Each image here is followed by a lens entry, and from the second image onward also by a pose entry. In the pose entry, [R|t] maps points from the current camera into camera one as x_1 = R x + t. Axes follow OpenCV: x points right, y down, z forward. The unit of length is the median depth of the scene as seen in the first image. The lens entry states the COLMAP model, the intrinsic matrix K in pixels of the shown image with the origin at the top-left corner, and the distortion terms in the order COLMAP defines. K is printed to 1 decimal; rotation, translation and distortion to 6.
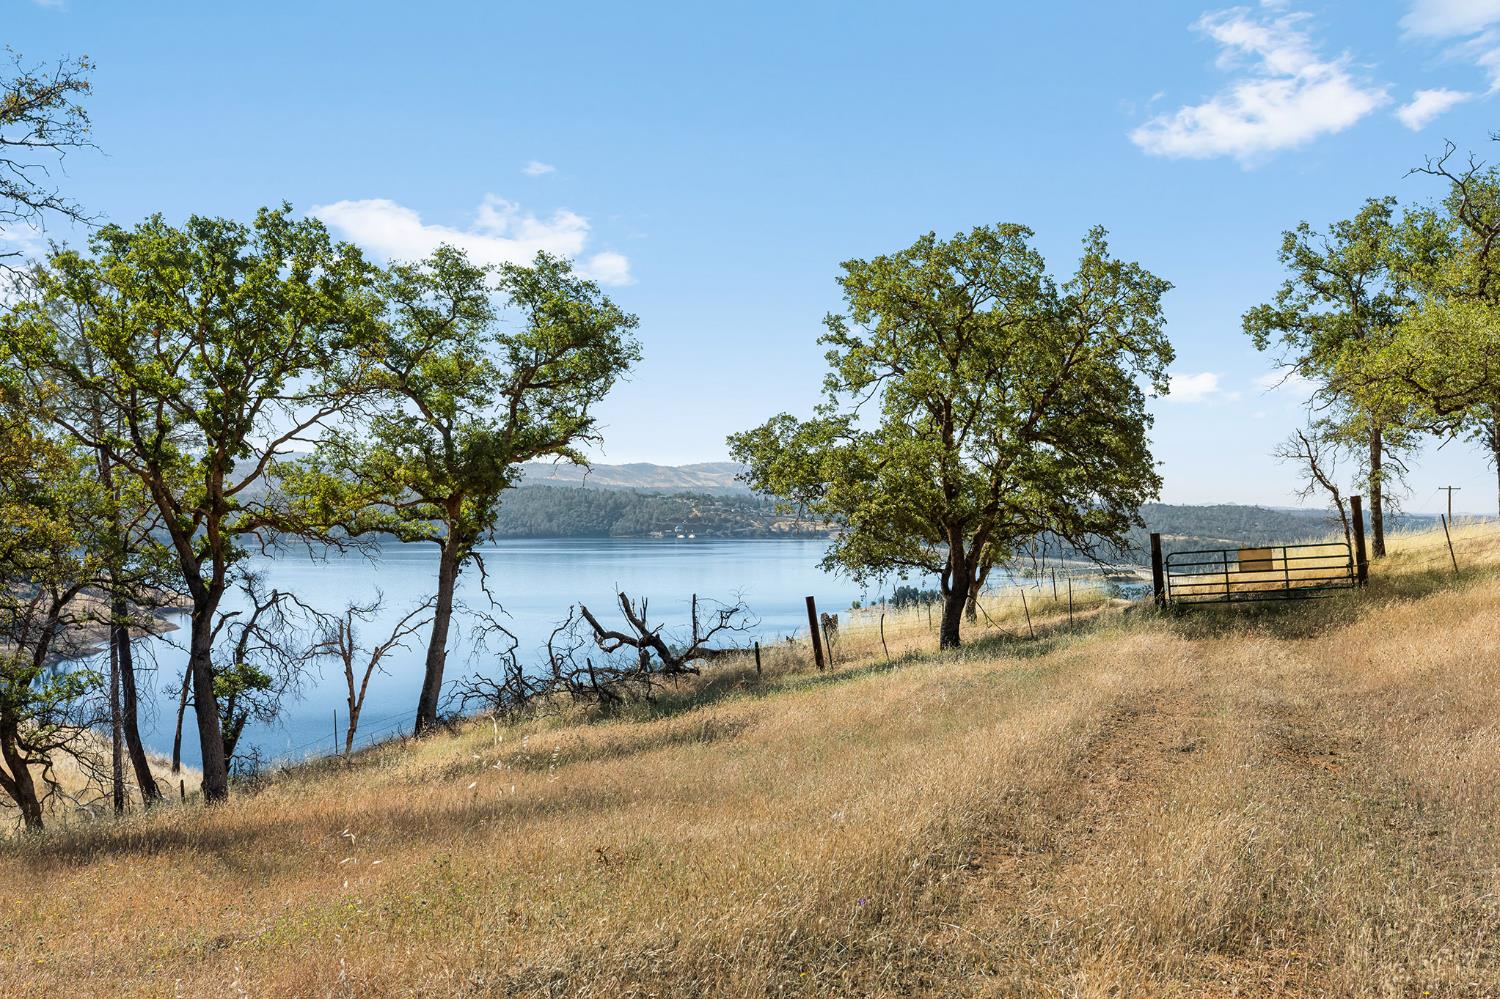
lens RADIAL K [[1492.8, 0, 750.0], [0, 1492.8, 499.5], [0, 0, 1]] dist [0.016533, 0.014401]
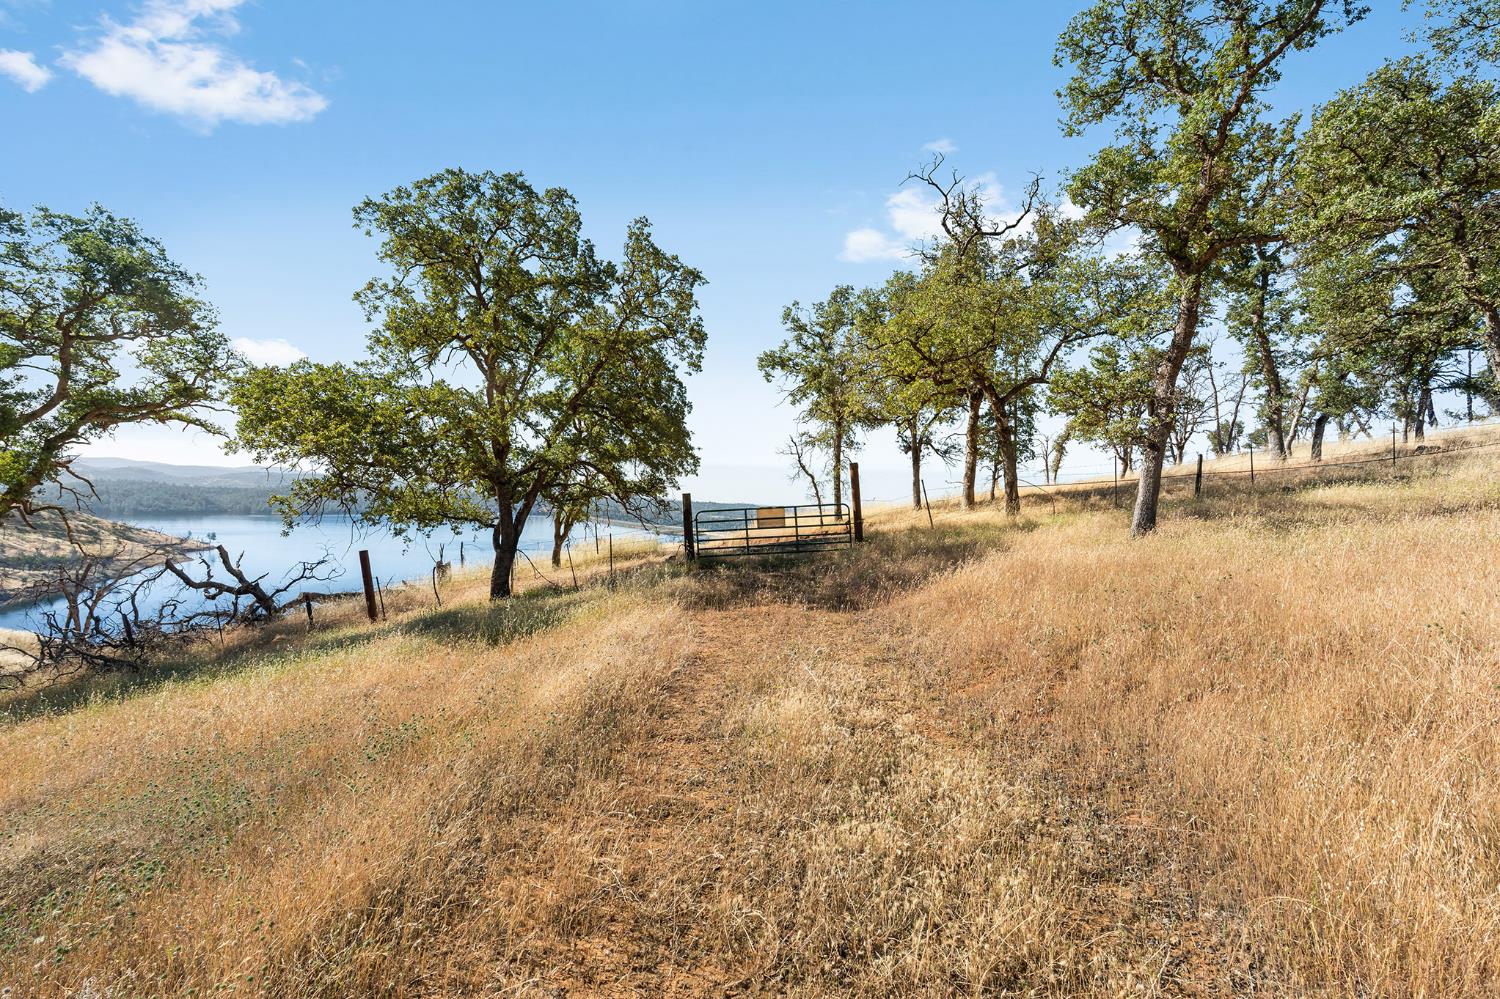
lens RADIAL K [[654.2, 0, 750.0], [0, 654.2, 499.5], [0, 0, 1]] dist [-0.002109, -0.001030]
pose [[0.948407, 0.019518, 0.316455, 0.144147], [-0.019543, 0.999804, -0.003095, 0.024787], [-0.316454, -0.003249, 0.948602, 0.466130]]
